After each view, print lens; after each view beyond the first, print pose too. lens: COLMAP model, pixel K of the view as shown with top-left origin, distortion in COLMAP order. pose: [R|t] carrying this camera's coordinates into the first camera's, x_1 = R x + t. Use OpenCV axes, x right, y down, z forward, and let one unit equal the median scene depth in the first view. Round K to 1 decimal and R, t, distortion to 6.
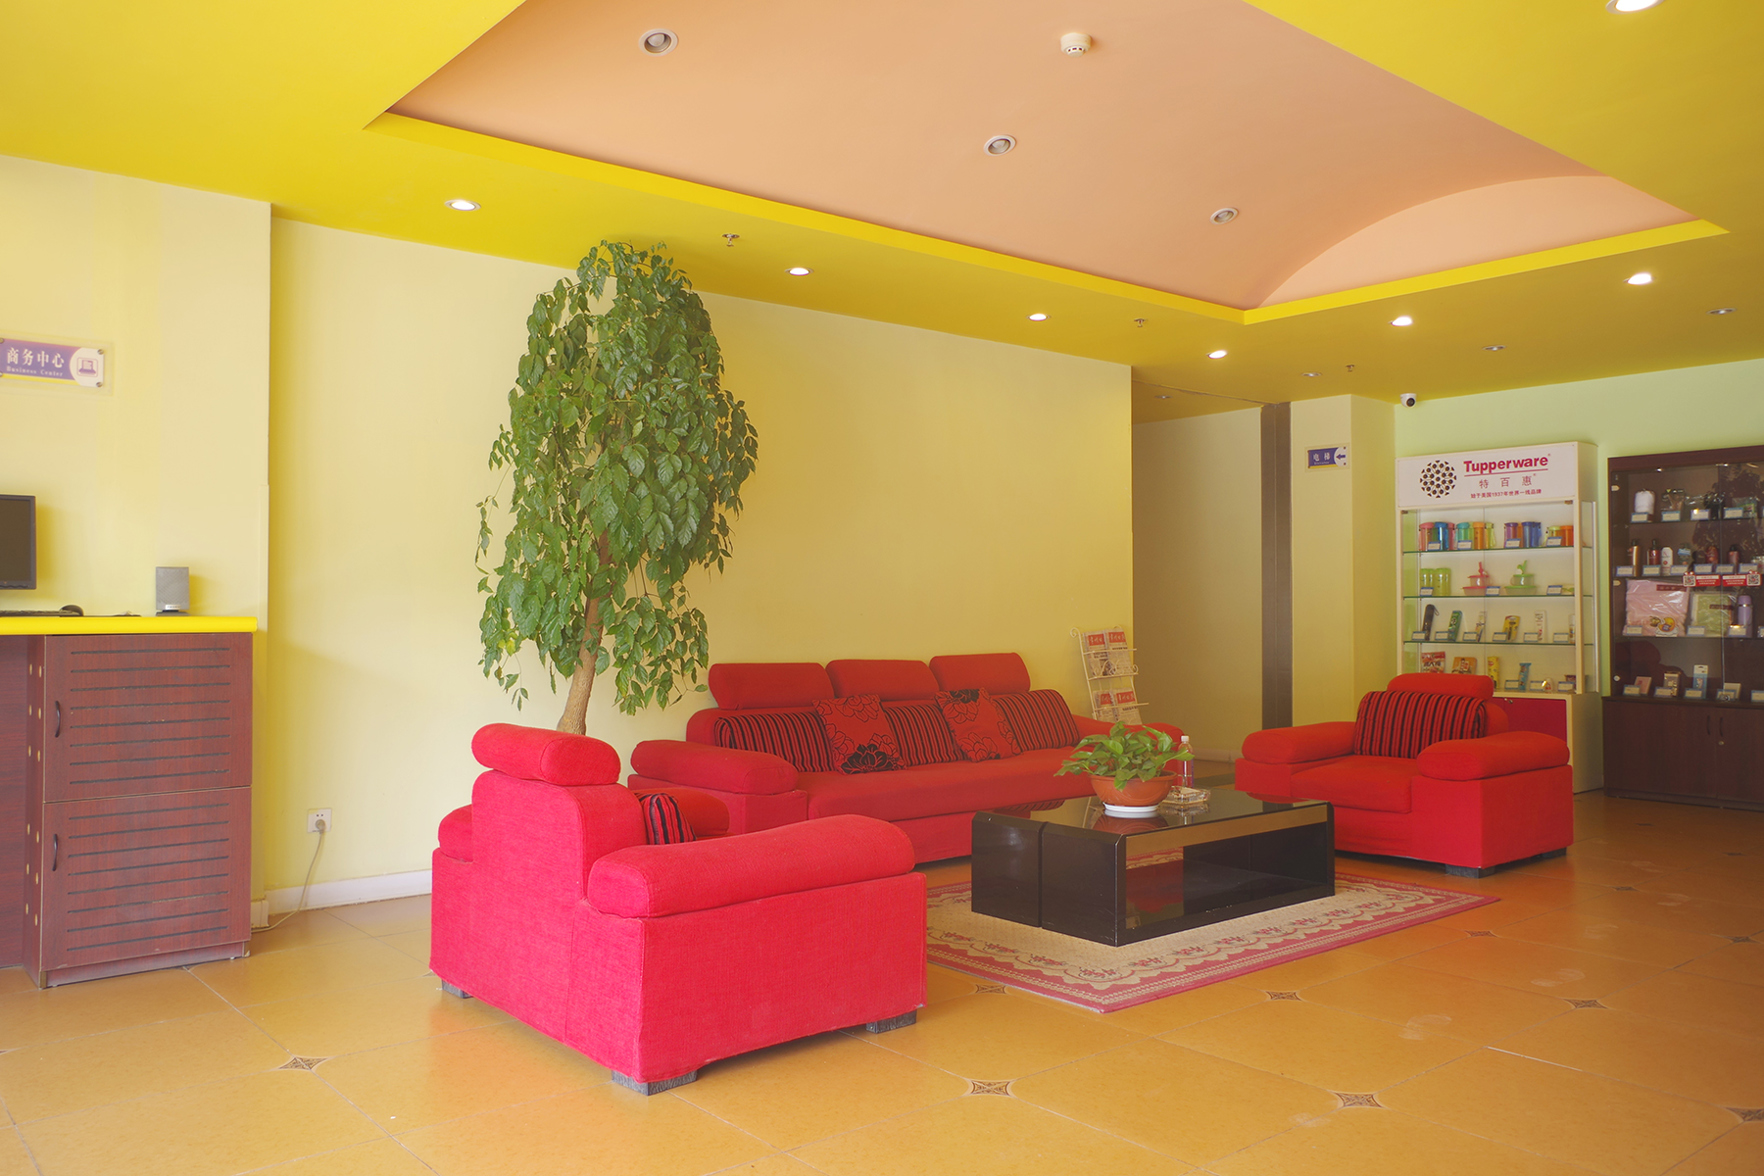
lens RADIAL K [[1366.7, 0, 865.7], [0, 1366.7, 559.0], [0, 0, 1]] dist [-0.041093, 0.093140]
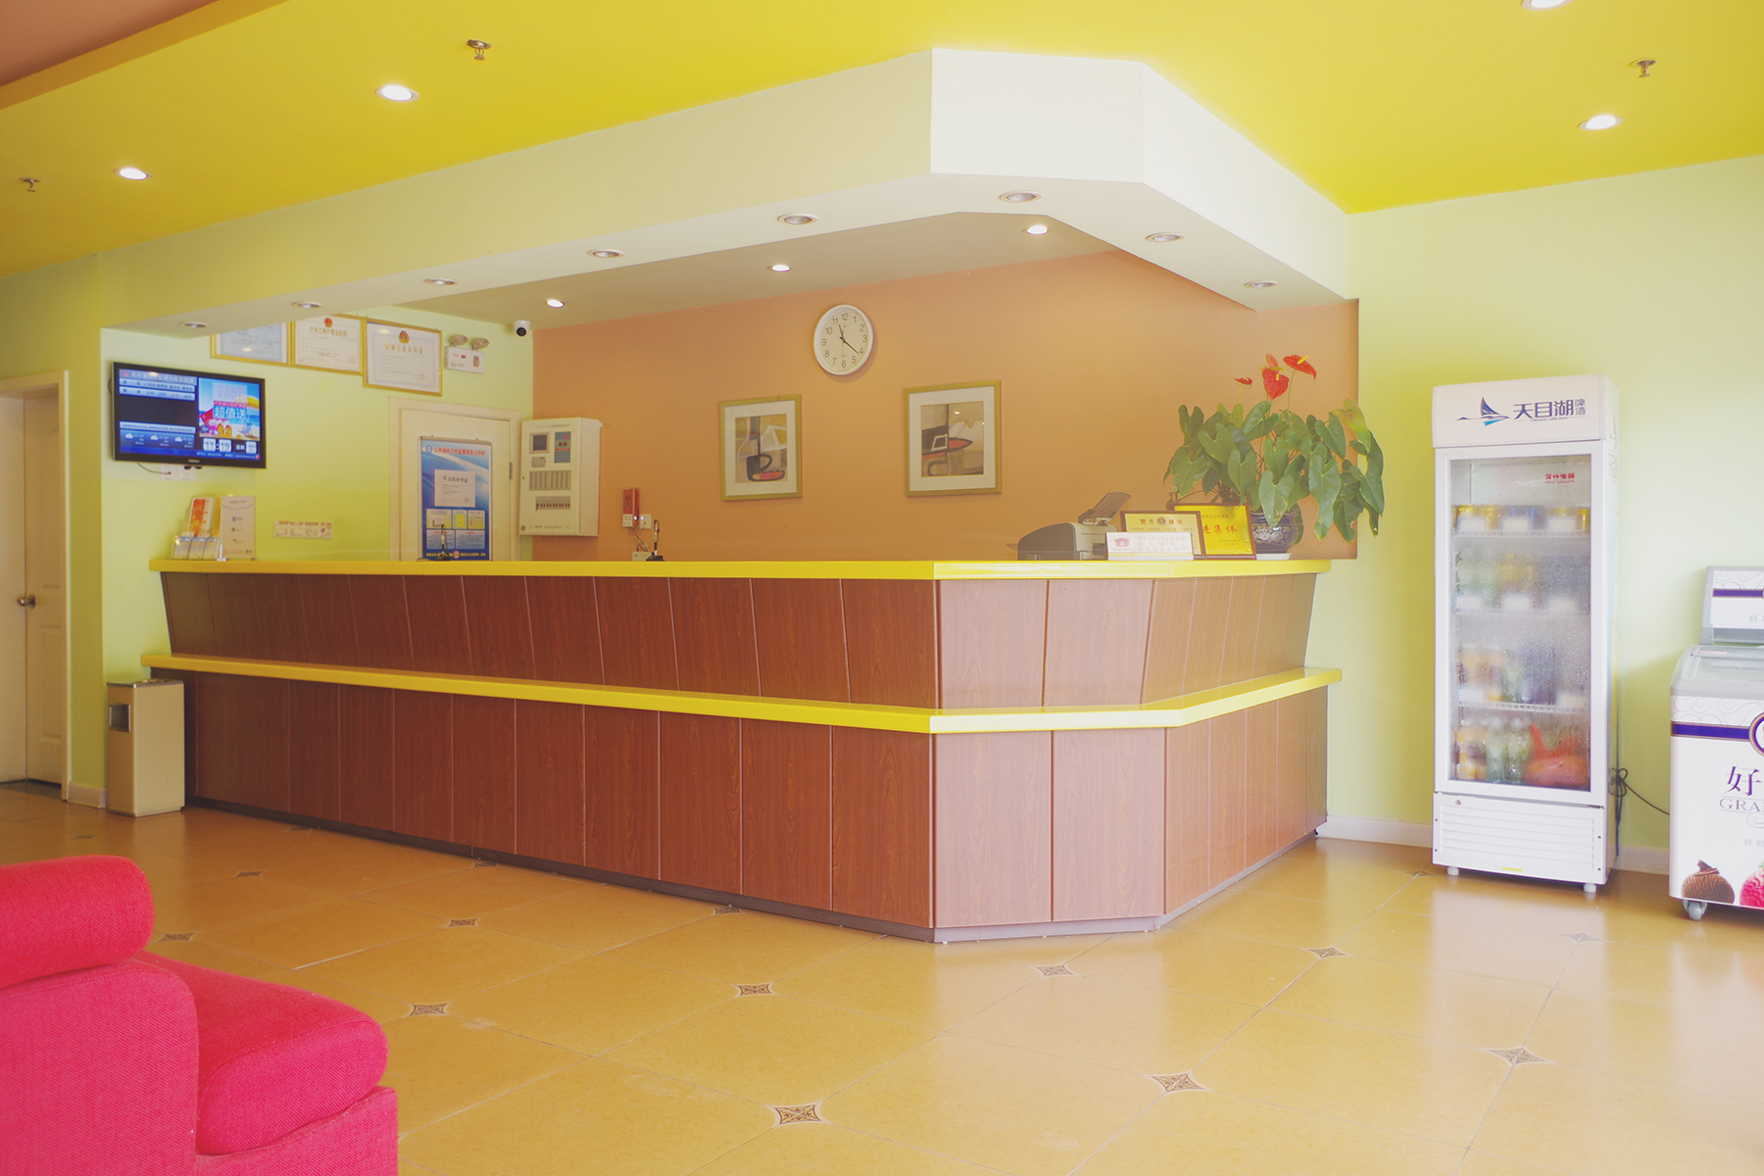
lens RADIAL K [[1366.7, 0, 865.7], [0, 1366.7, 559.0], [0, 0, 1]] dist [-0.041093, 0.093140]
pose [[-0.278300, 0.003340, 0.960488, -0.287669], [-0.036910, 0.999218, -0.014170, 0.009721], [-0.959785, -0.039395, -0.277959, 0.343369]]
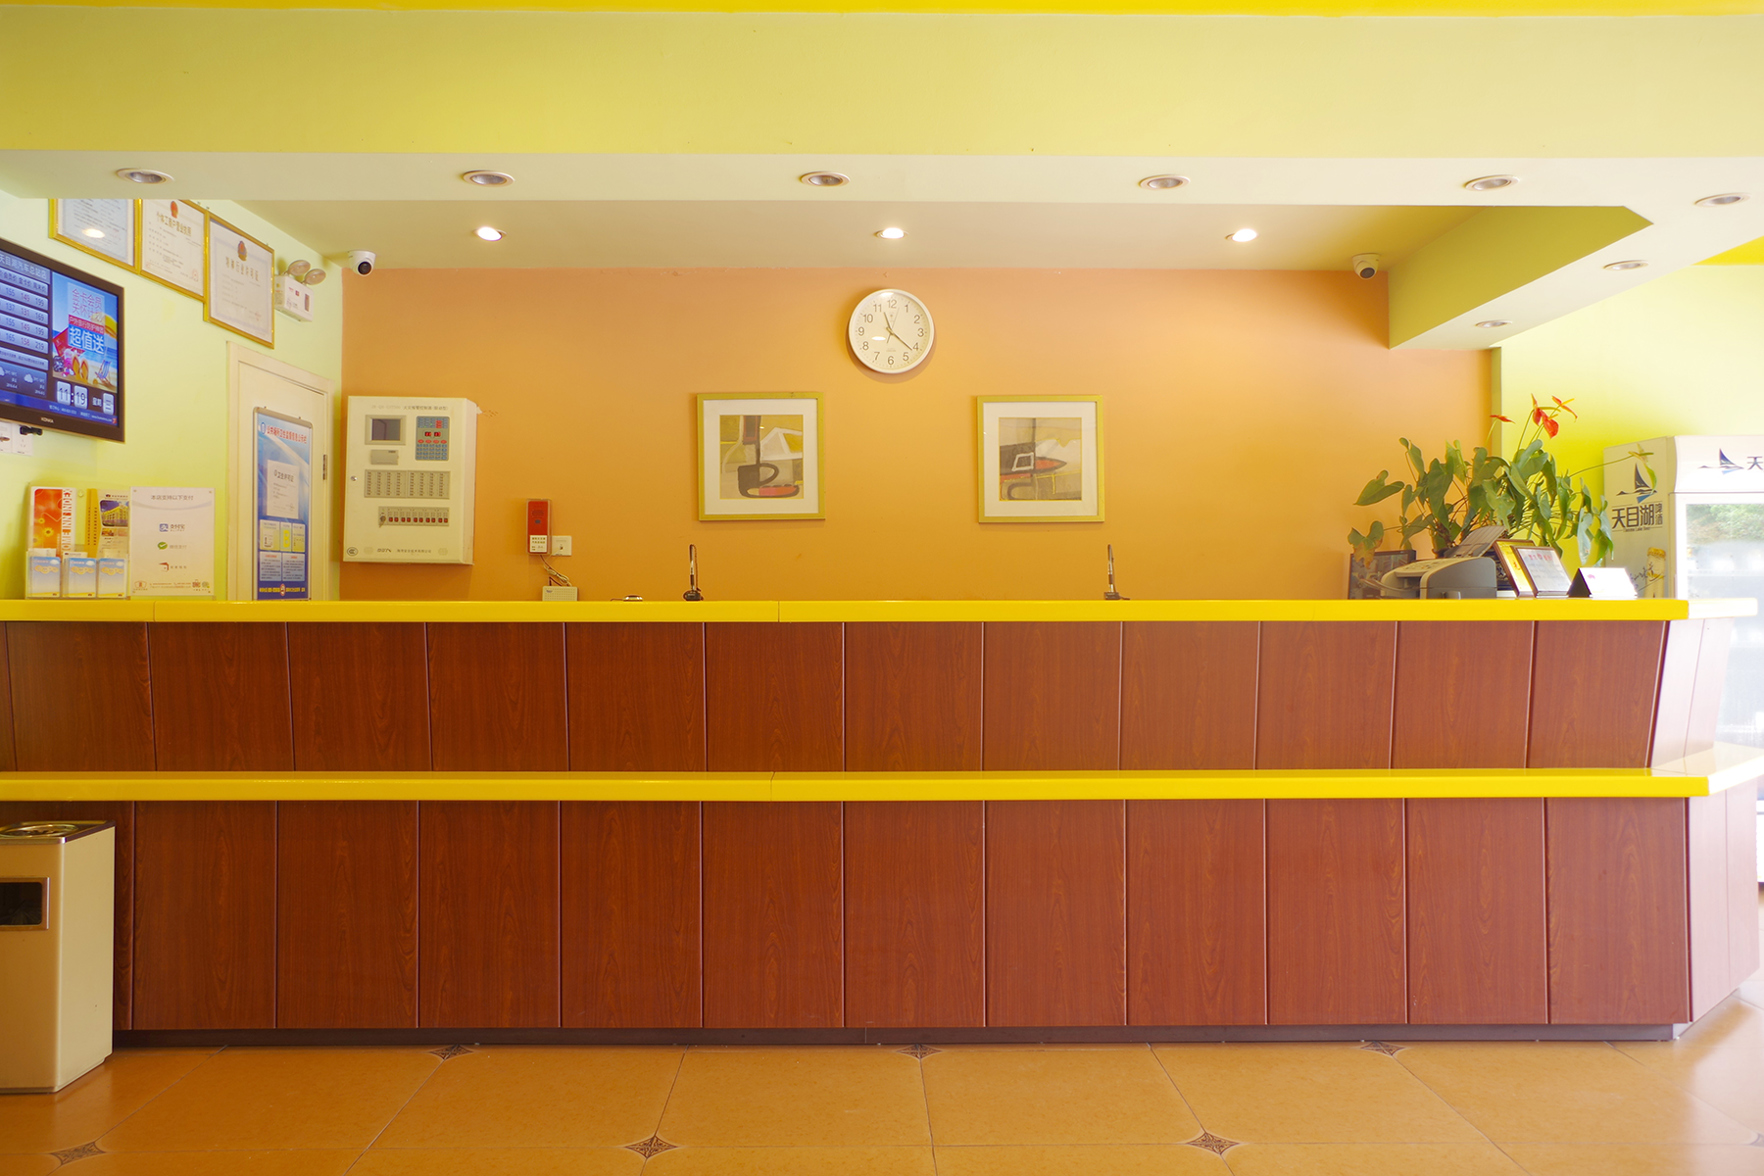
lens RADIAL K [[1366.7, 0, 865.7], [0, 1366.7, 559.0], [0, 0, 1]] dist [-0.041093, 0.093140]
pose [[-0.779622, 0.020238, 0.625924, 0.080606], [-0.021286, 0.998044, -0.058782, 0.020018], [-0.625889, -0.059151, -0.777666, 0.654780]]
